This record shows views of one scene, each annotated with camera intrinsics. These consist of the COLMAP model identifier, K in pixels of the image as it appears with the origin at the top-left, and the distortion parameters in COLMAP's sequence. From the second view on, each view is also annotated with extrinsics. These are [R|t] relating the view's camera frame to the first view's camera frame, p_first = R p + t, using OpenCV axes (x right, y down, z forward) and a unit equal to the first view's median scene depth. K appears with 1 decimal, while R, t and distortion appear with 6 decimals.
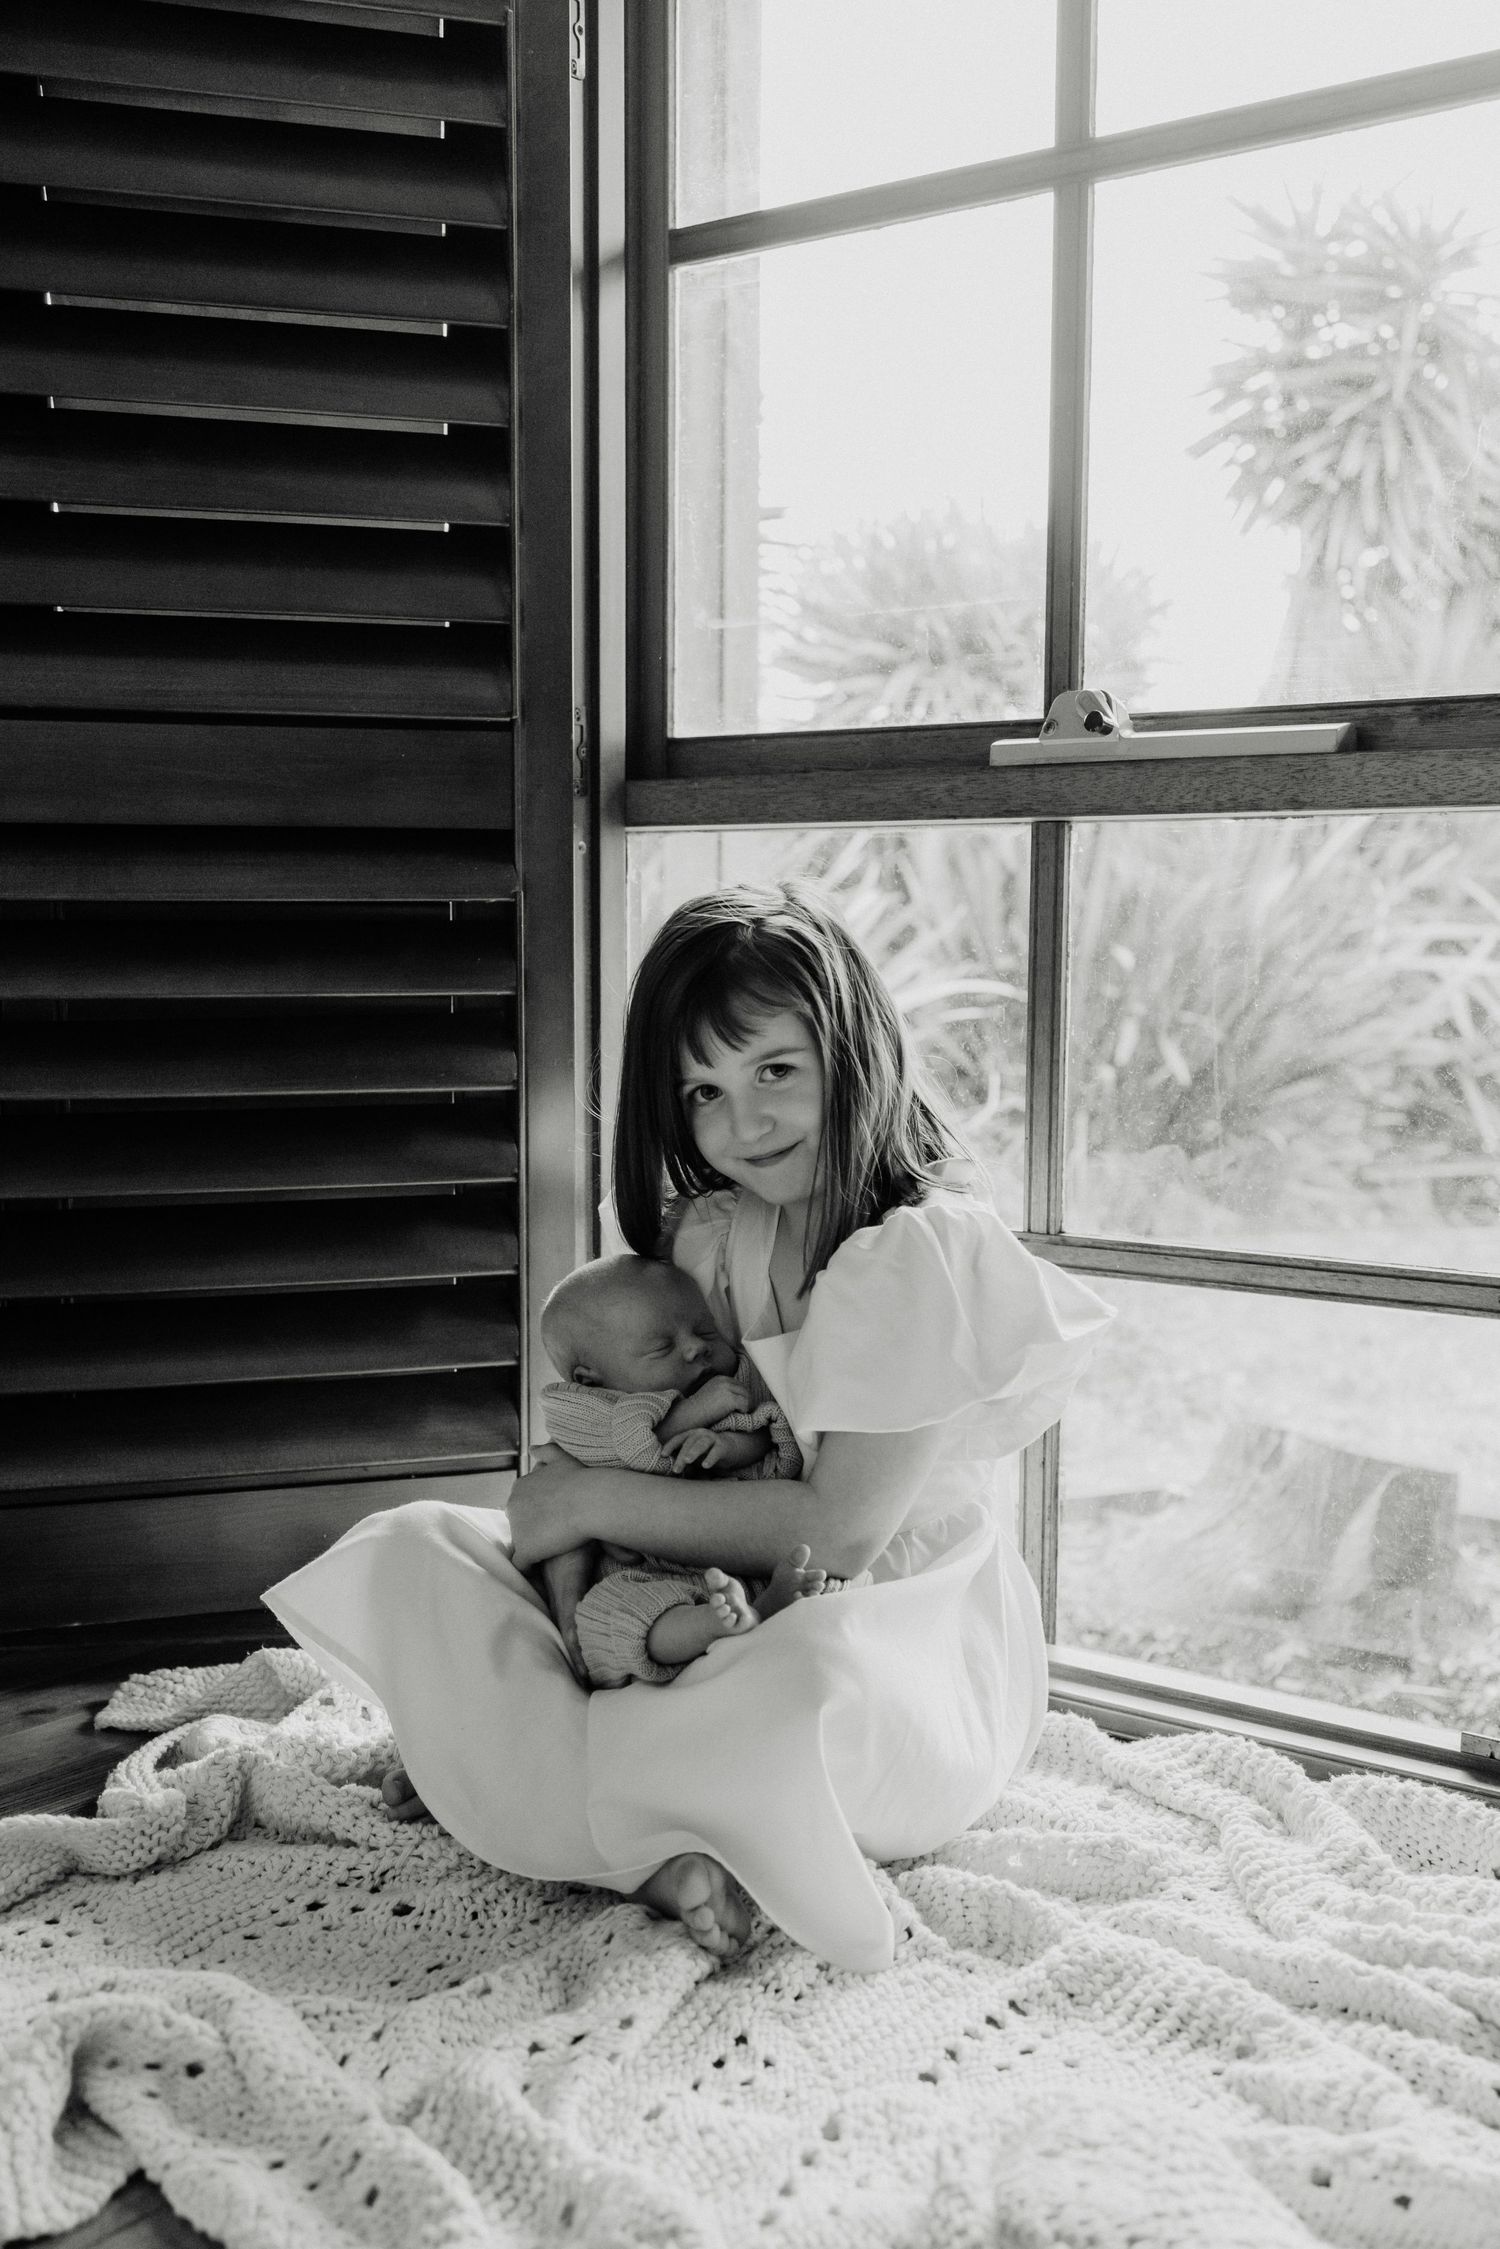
lens RADIAL K [[2316.2, 0, 674.1], [0, 2316.2, 1148.8], [0, 0, 1]] dist [0.015389, 0.000000]
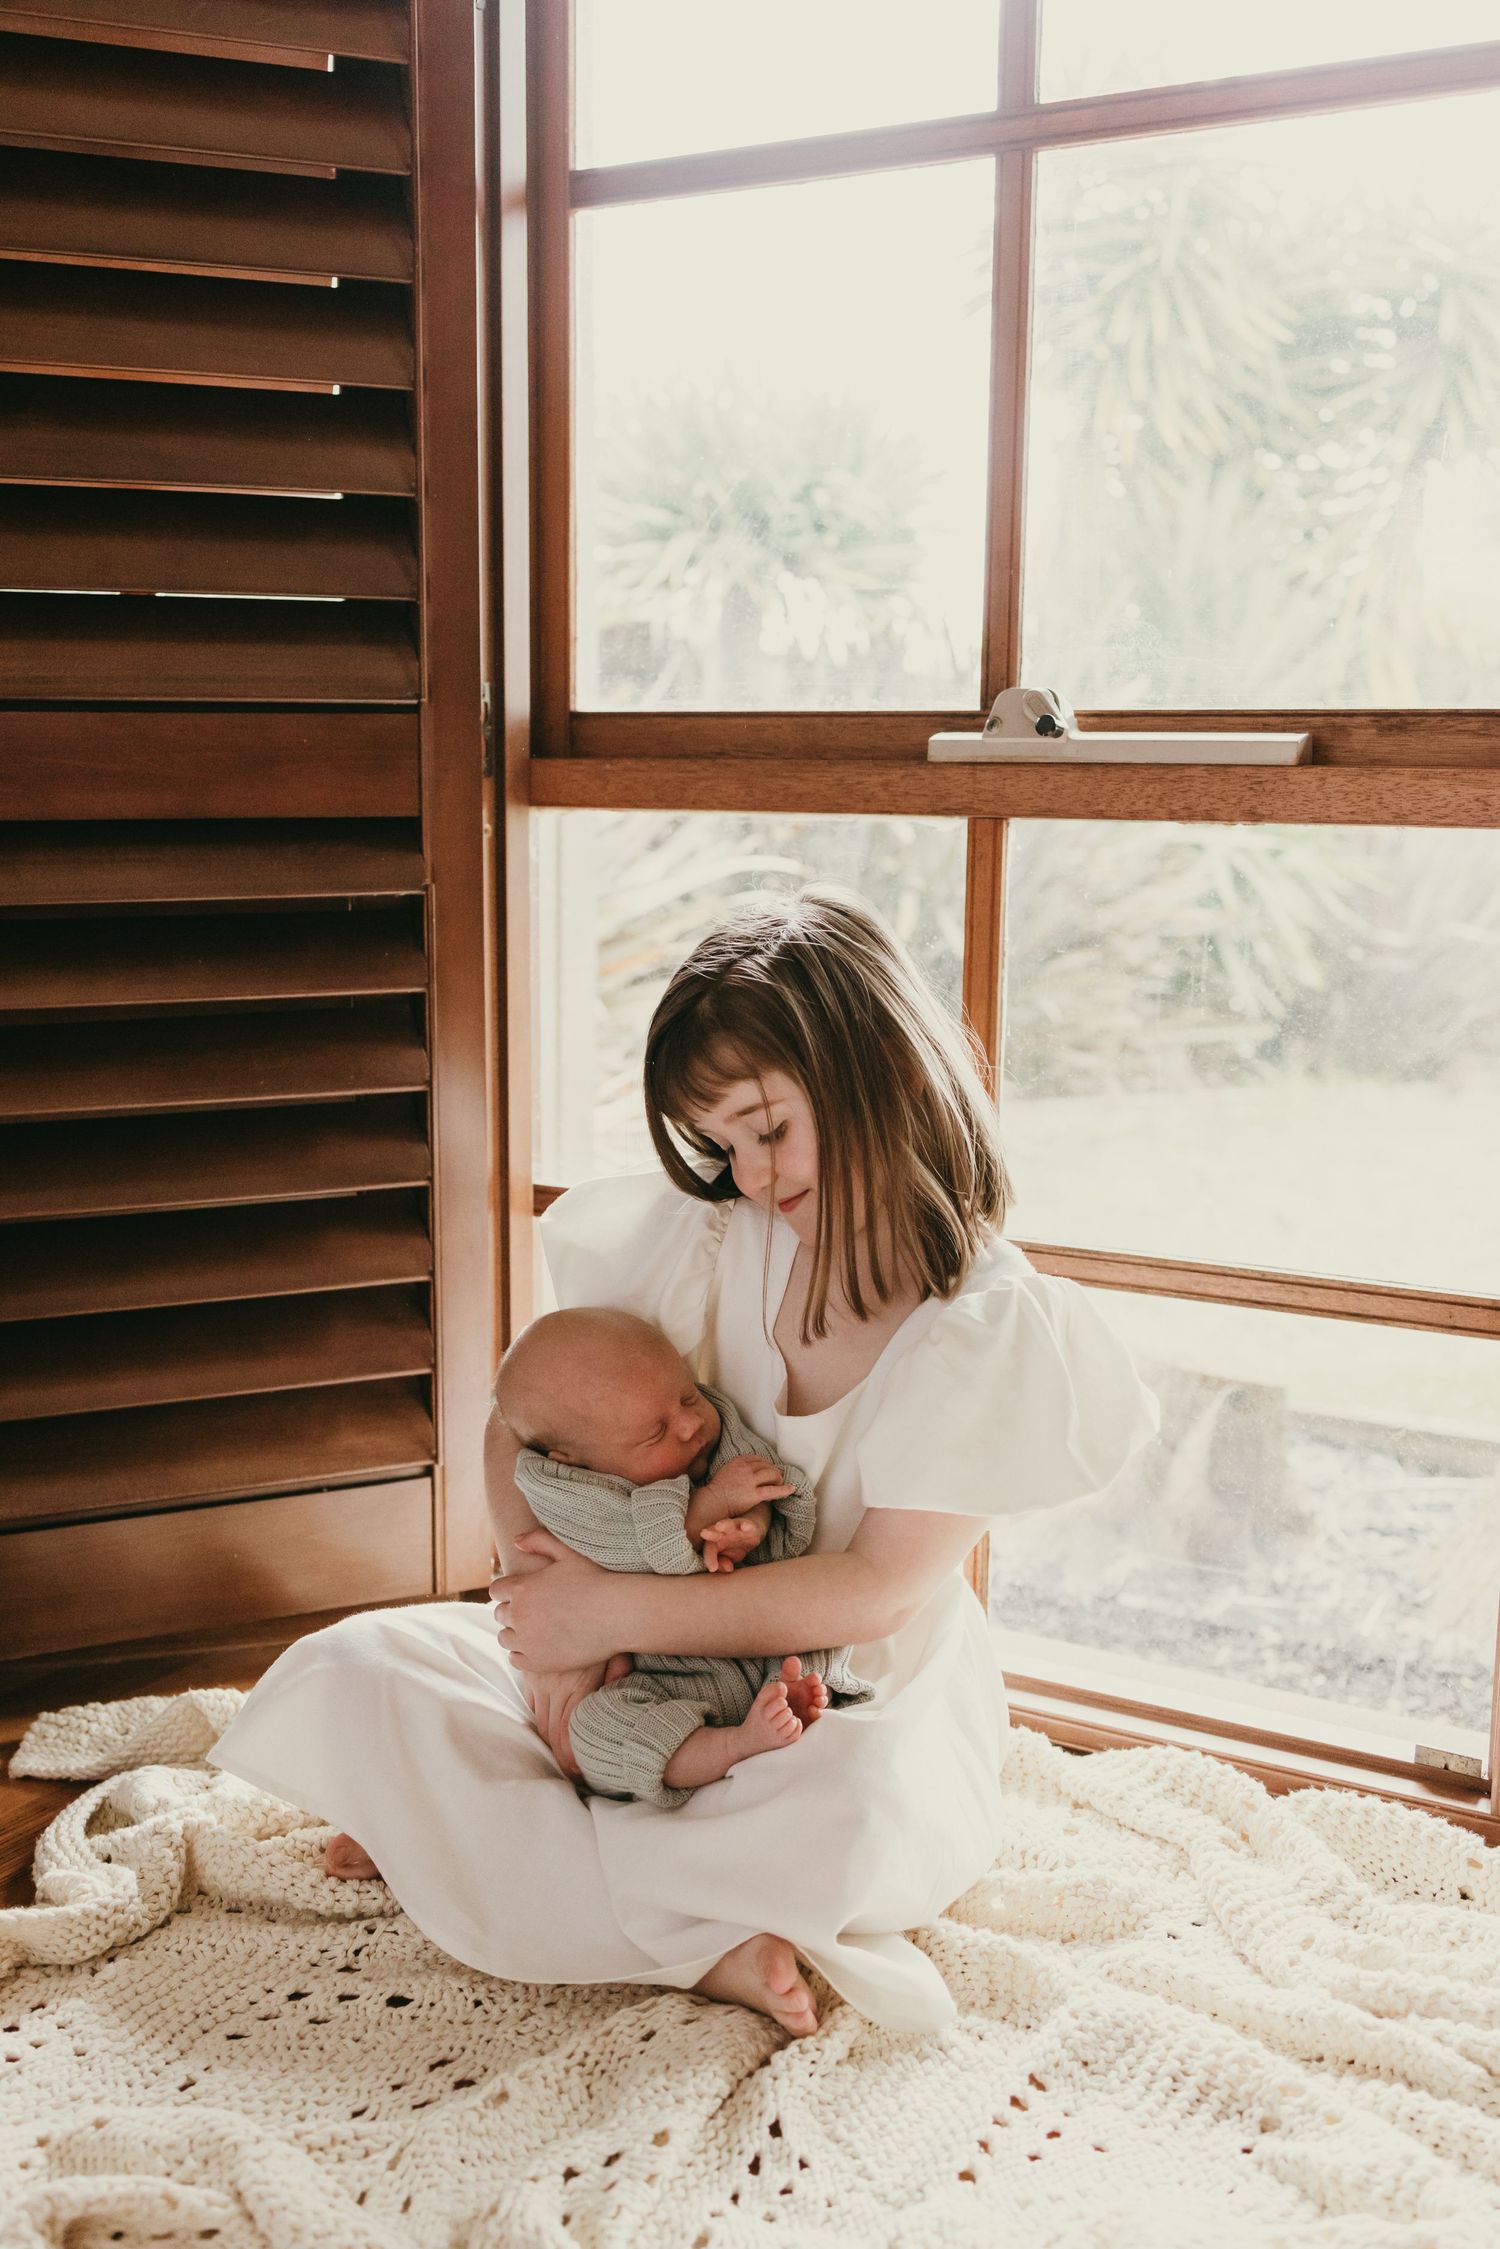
lens RADIAL K [[2316.2, 0, 670.4], [0, 2316.2, 1140.5], [0, 0, 1]] dist [0.015389, 0.000000]
pose [[0.994147, -0.017398, 0.106623, -0.075772], [0.010649, 0.997922, 0.063545, -0.068713], [-0.107507, -0.062037, 0.992267, 0.039491]]
